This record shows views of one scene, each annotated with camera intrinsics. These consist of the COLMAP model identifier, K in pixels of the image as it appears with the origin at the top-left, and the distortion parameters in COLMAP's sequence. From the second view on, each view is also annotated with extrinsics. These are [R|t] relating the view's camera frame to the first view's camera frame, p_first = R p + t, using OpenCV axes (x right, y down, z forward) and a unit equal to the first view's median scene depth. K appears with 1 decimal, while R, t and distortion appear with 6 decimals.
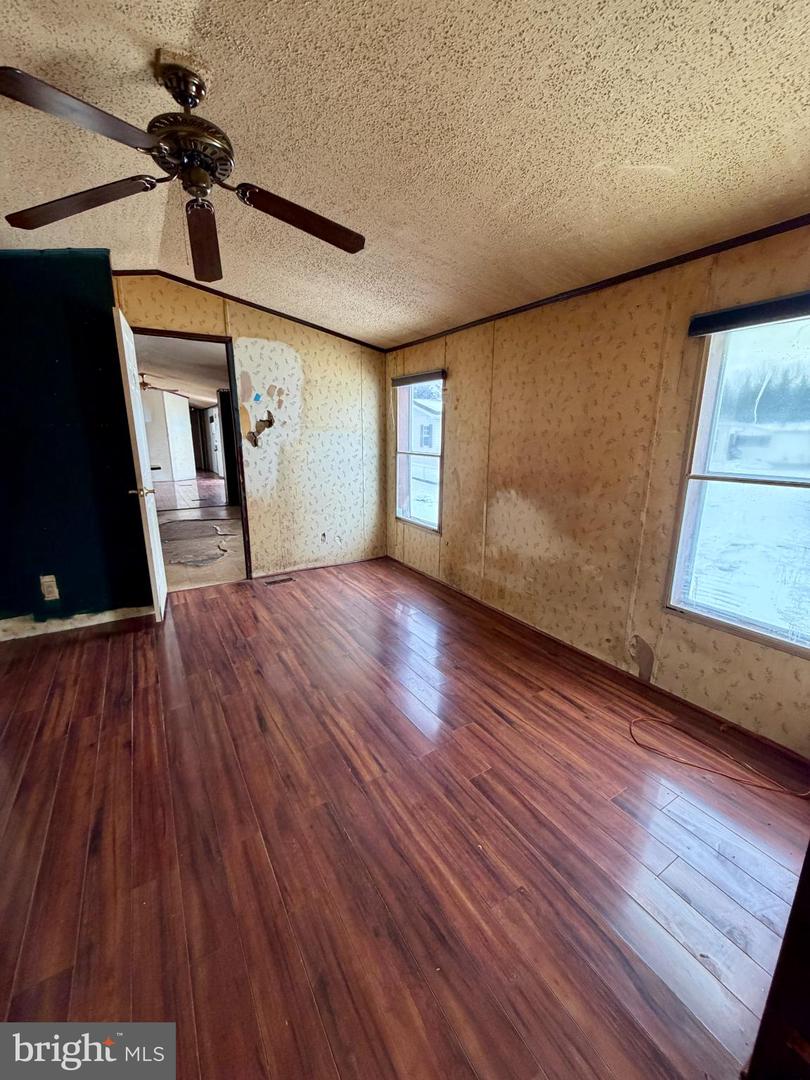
lens RADIAL K [[432.1, 0, 405.1], [0, 432.1, 535.3], [0, 0, 1]] dist [-0.004093, 0.000840]
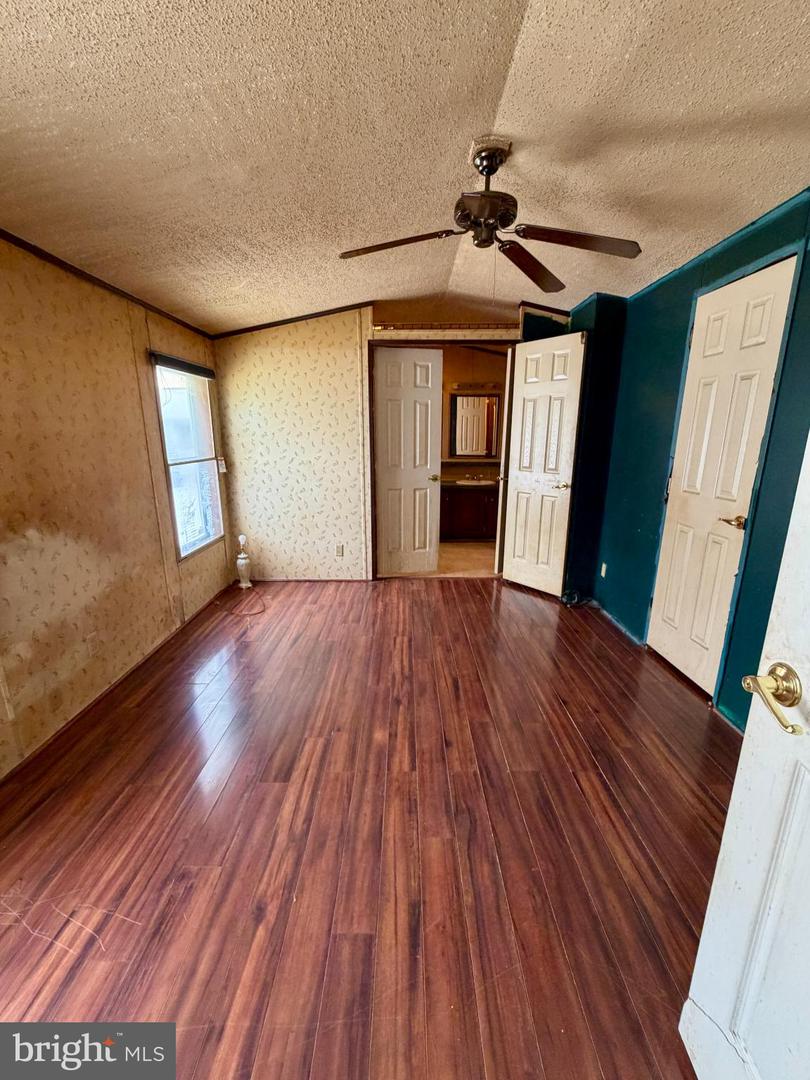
lens RADIAL K [[432.1, 0, 407.5], [0, 432.1, 538.6], [0, 0, 1]] dist [-0.004093, 0.000840]
pose [[-0.855682, -0.124436, 0.502318, -0.645808], [0.117065, 0.898955, 0.422109, -0.364321], [-0.504087, 0.419995, -0.754653, 1.519403]]
